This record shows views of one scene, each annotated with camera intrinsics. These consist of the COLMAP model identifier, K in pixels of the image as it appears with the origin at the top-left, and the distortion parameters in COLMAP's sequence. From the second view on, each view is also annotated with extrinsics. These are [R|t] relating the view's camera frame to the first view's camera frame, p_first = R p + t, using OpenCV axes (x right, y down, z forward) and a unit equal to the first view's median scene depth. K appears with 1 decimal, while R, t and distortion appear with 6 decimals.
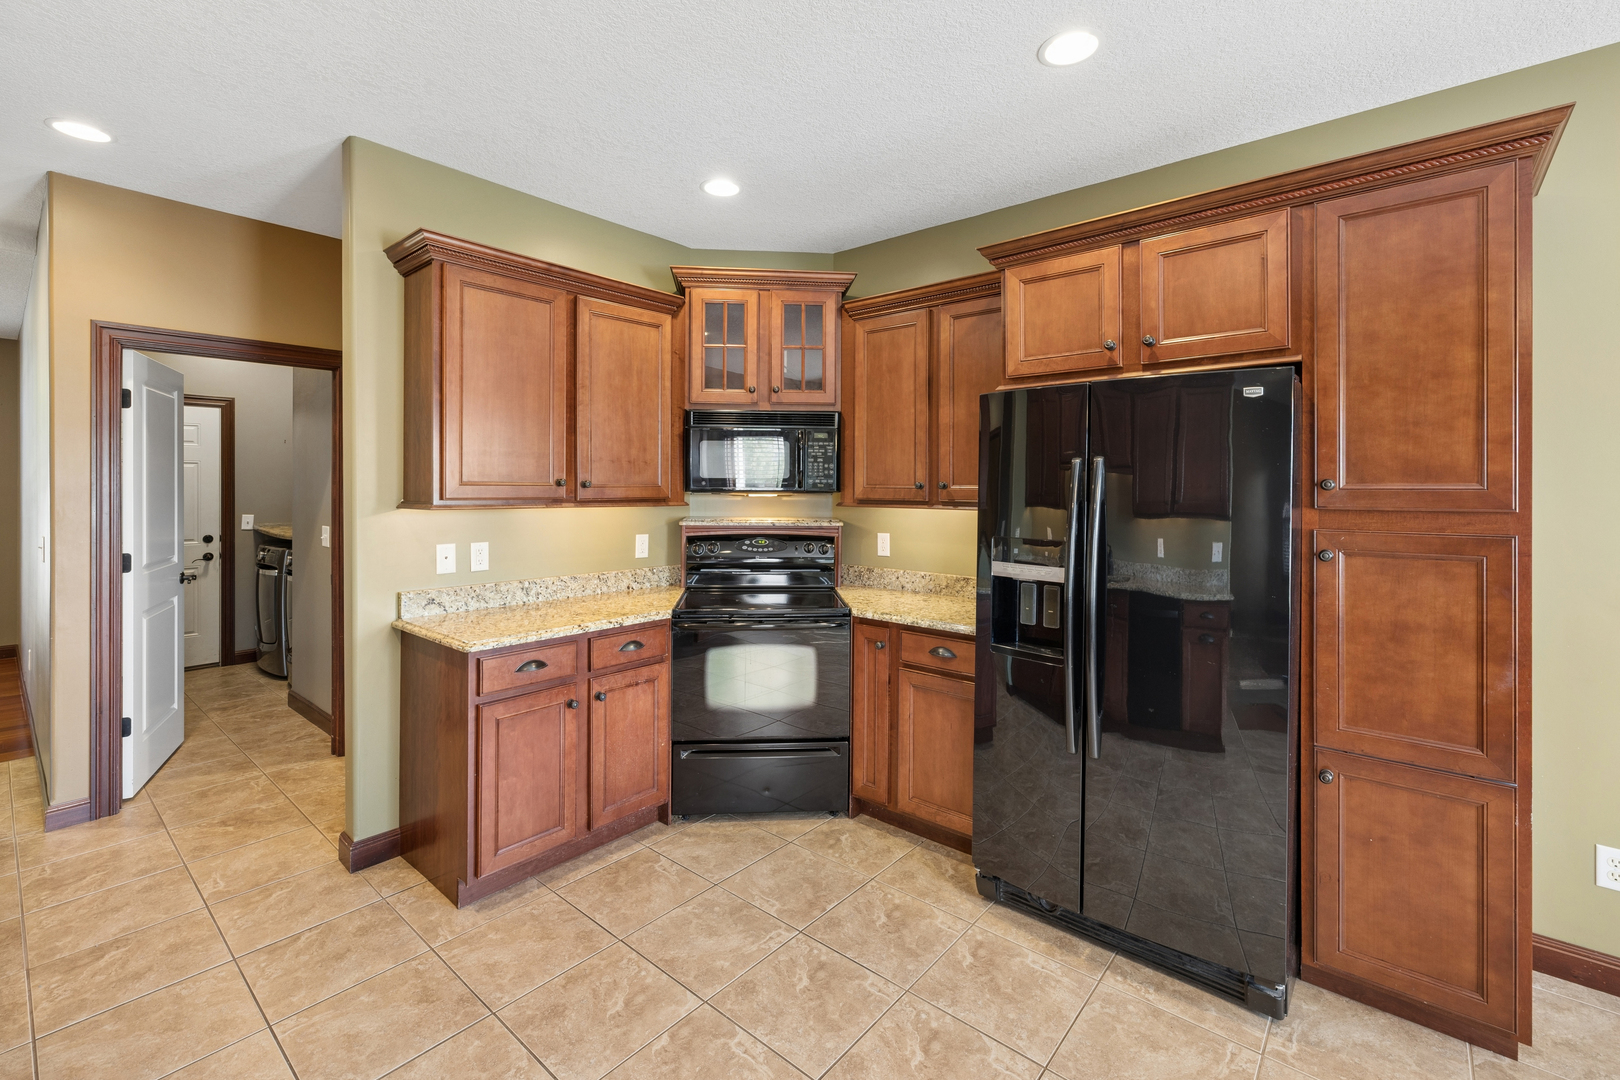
lens RADIAL K [[718.4, 0, 818.2], [0, 718.4, 483.8], [0, 0, 1]] dist [0.007301, 0.000160]
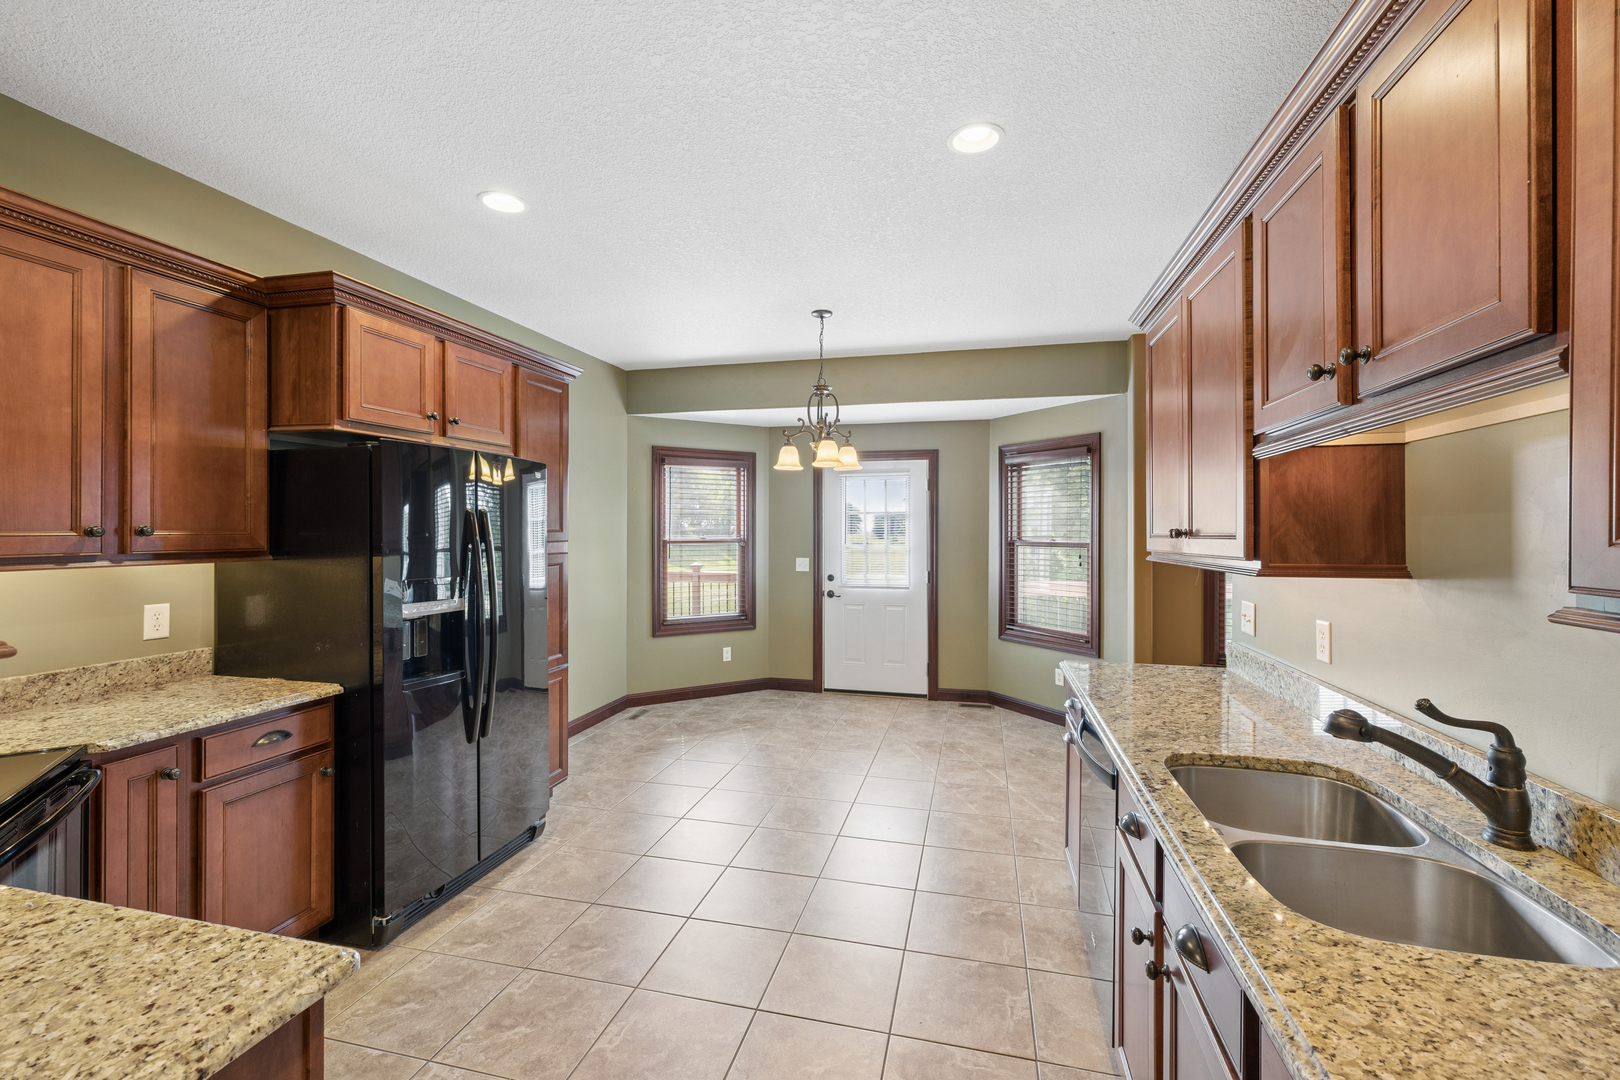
lens RADIAL K [[682.9, 0, 818.4], [0, 682.9, 529.4], [0, 0, 1]] dist [0.001049, 0.000887]
pose [[-0.459401, -0.000250, 0.888229, -1.140619], [0.000300, 1.000000, 0.000437, 0.002079], [-0.888229, 0.000467, -0.459401, 1.167498]]
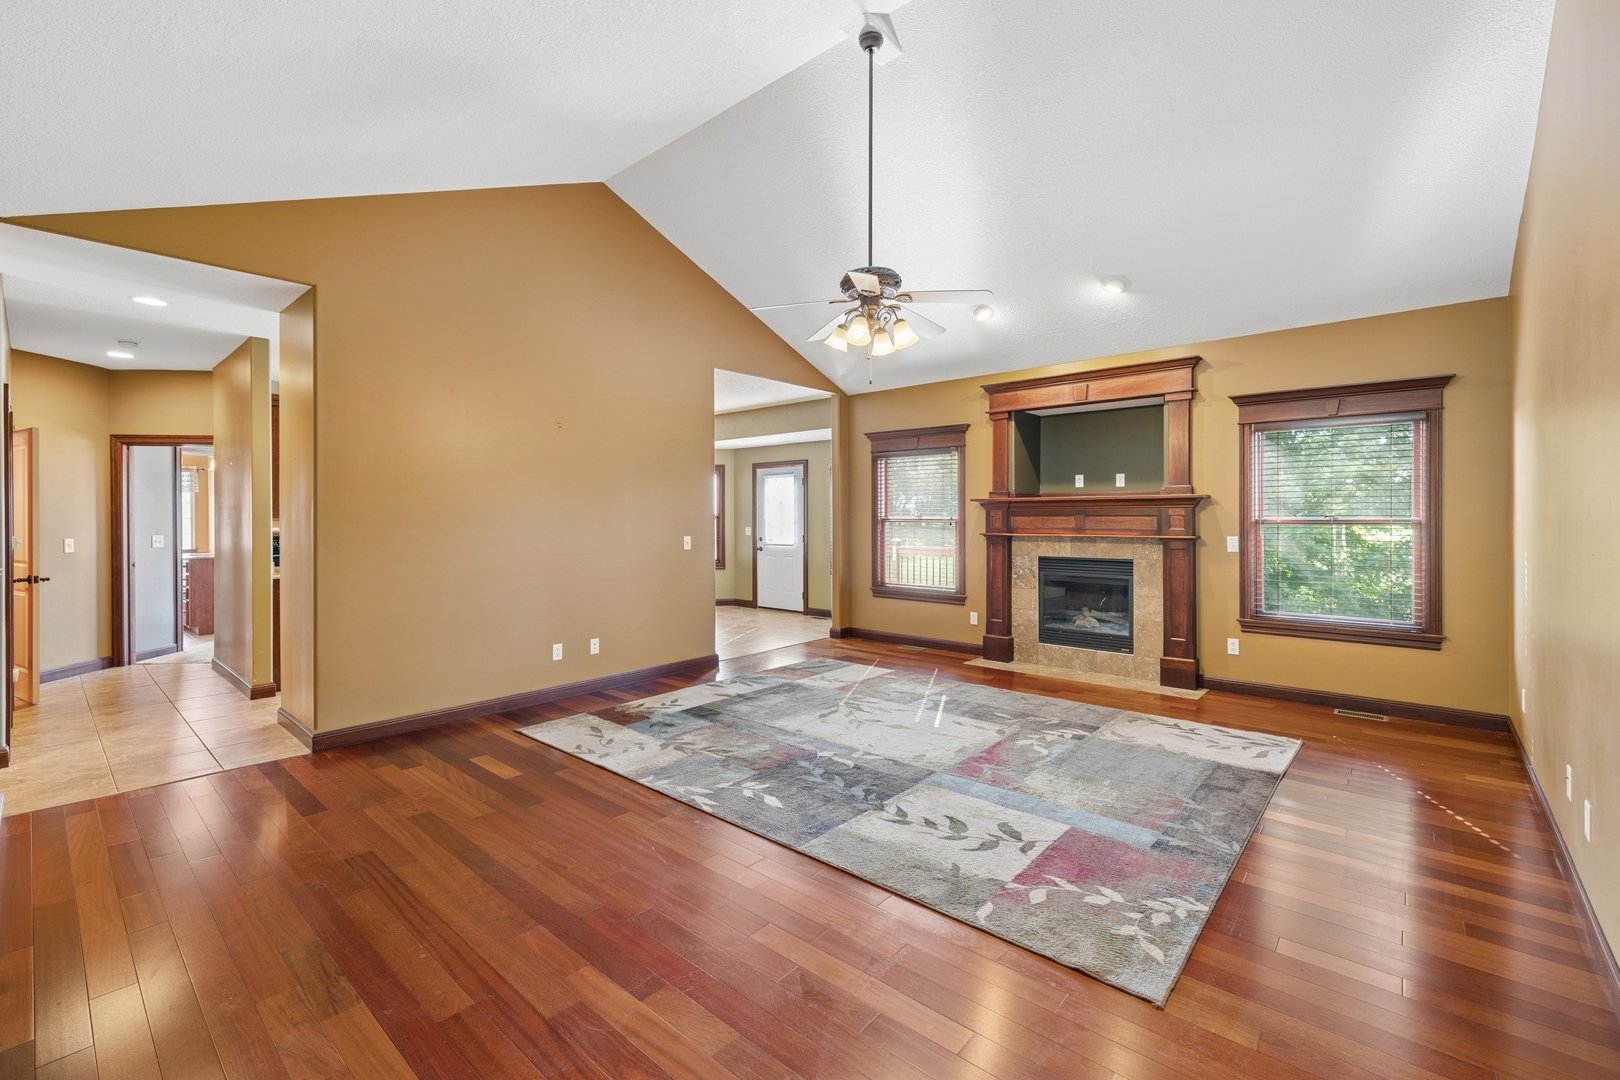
lens RADIAL K [[690.1, 0, 810.0], [0, 690.1, 514.7], [0, 0, 1]] dist [0.002648, 0.000508]
pose [[0.003263, 0.000823, 0.999994, -3.605526], [0.006590, 0.999978, -0.000844, 0.047841], [-0.999973, 0.006593, 0.003257, -0.721638]]
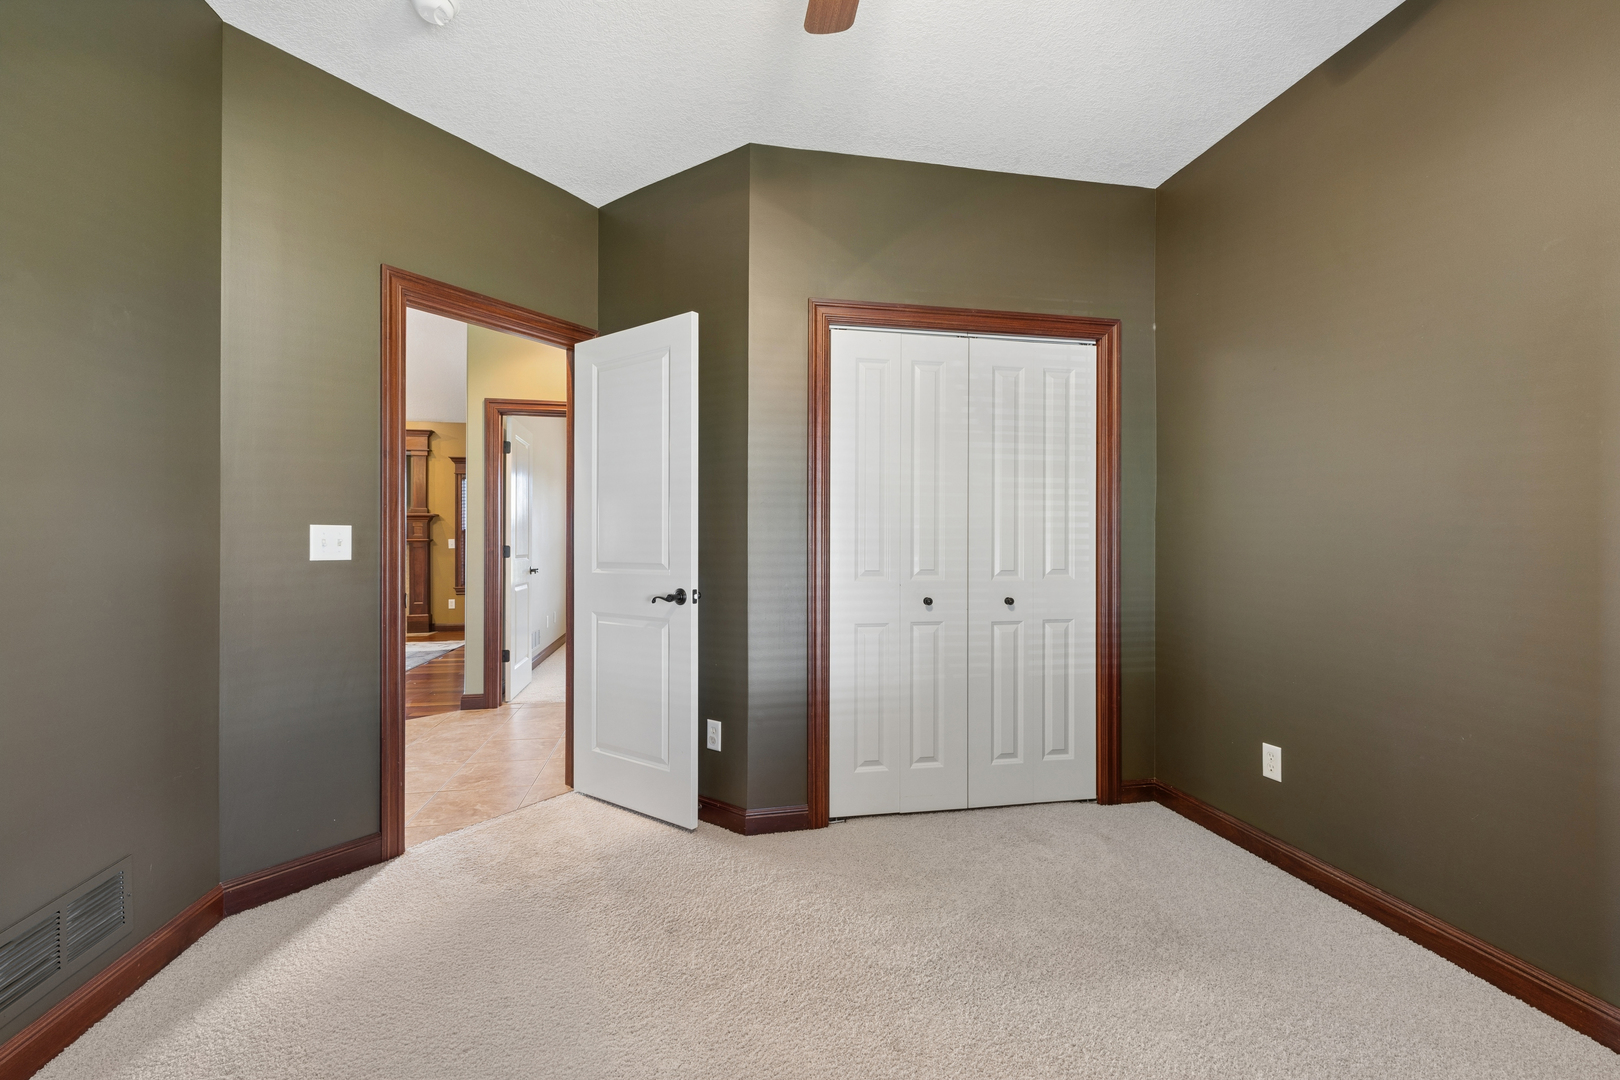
lens RADIAL K [[682.9, 0, 818.4], [0, 682.9, 529.4], [0, 0, 1]] dist [0.001049, 0.000887]
pose [[-0.799113, 0.003324, 0.601172, -5.613968], [0.002246, 0.999994, -0.002542, 0.095093], [-0.601177, -0.000681, -0.799115, -0.193745]]
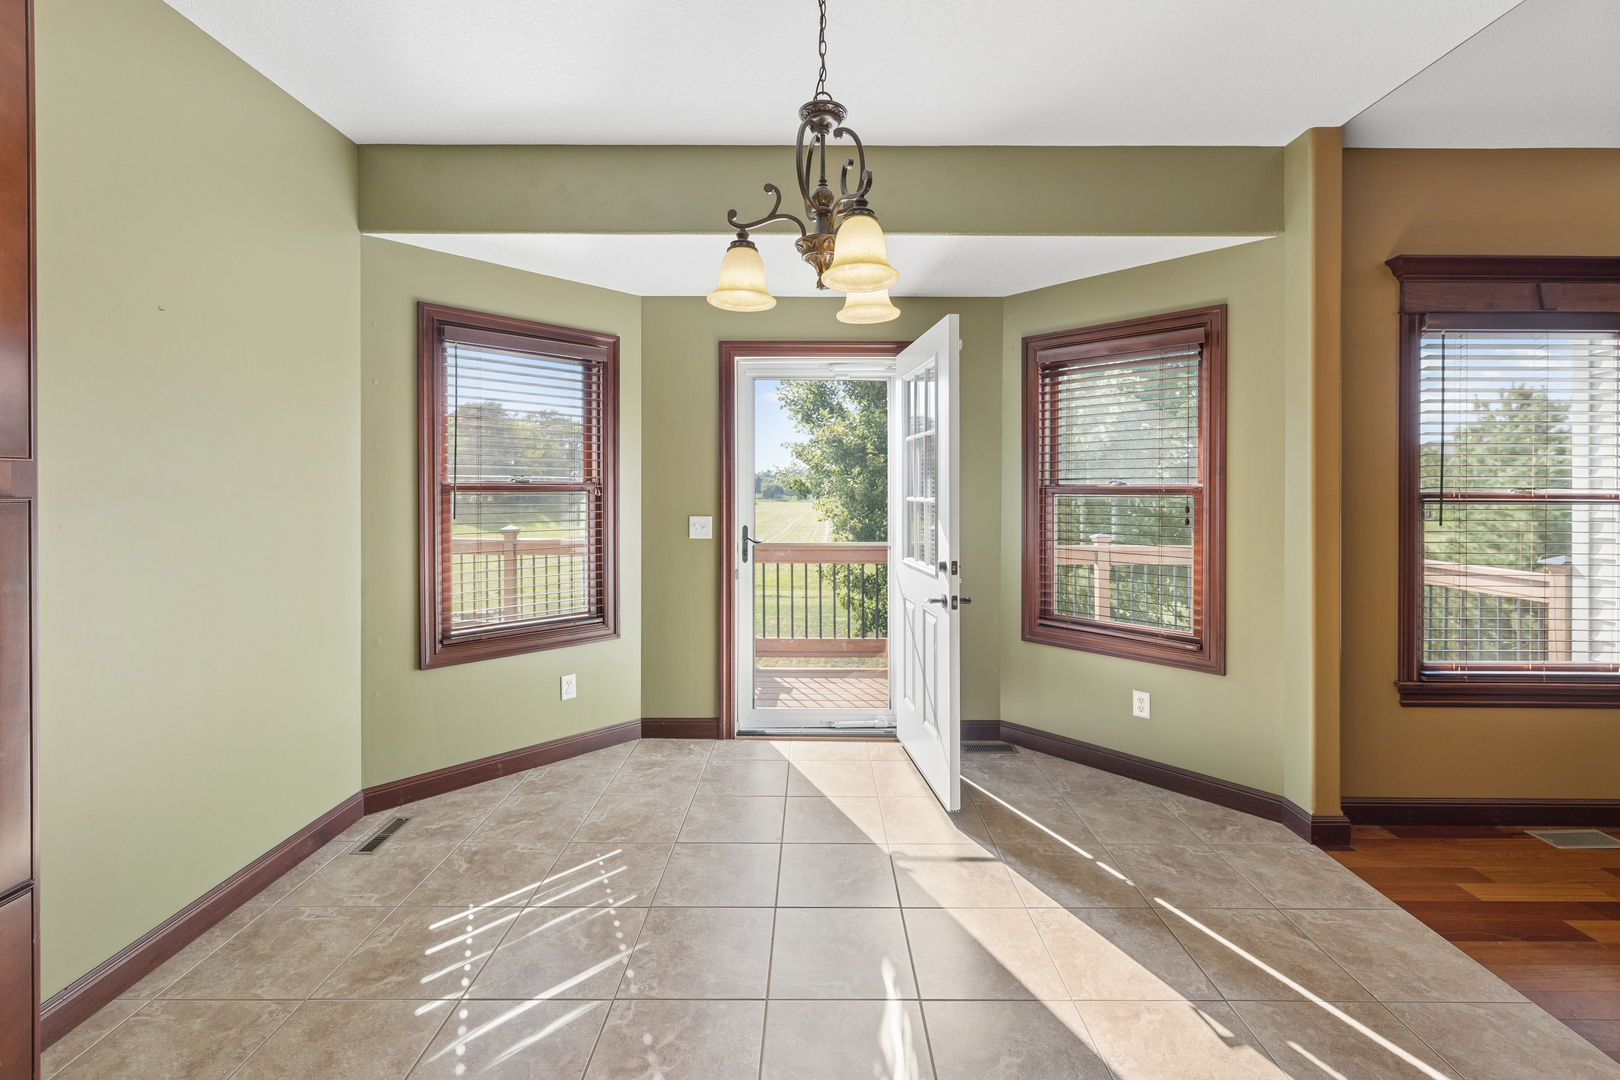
lens RADIAL K [[698.1, 0, 817.4], [0, 698.1, 493.6], [0, 0, 1]] dist [0.000066, 0.000237]
pose [[-0.655195, -0.006593, 0.755431, 0.031318], [-0.000681, 0.999967, 0.008136, 0.058530], [-0.755460, 0.004816, -0.655177, 0.801901]]
